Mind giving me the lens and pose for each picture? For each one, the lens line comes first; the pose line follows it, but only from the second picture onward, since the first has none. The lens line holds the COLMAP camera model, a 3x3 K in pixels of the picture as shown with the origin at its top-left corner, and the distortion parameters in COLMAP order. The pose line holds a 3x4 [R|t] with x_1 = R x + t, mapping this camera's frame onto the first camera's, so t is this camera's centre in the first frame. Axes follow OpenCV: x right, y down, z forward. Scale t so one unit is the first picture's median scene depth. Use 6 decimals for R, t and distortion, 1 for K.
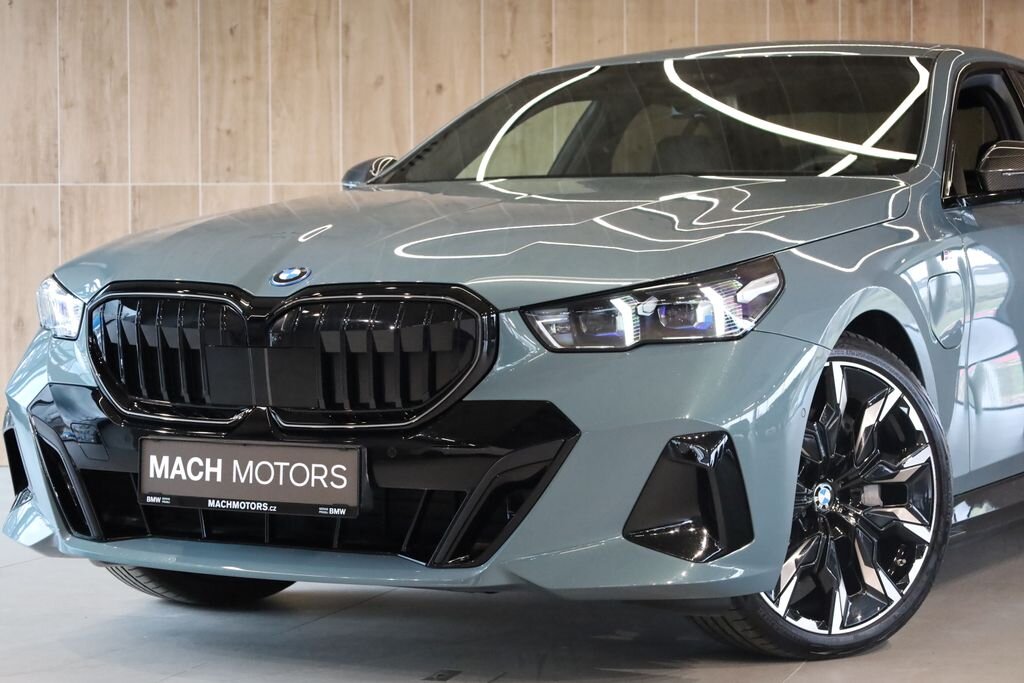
lens RADIAL K [[2336.9, 0, 522.5], [0, 2336.9, 338.8], [0, 0, 1]] dist [0.016697, 0.000000]
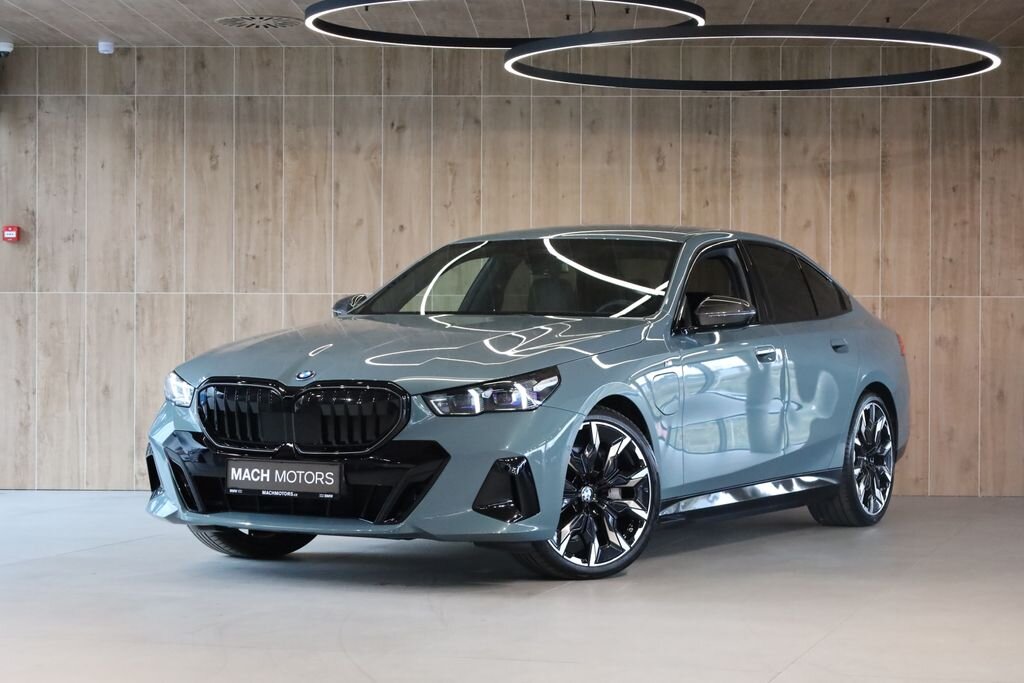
lens RADIAL K [[2336.9, 0, 517.4], [0, 2336.9, 348.8], [0, 0, 1]] dist [0.016697, 0.000000]
pose [[0.999969, 0.007679, 0.001852, 0.068139], [-0.007642, 0.999782, -0.019415, -0.012056], [-0.002001, 0.019400, 0.999810, -0.881010]]
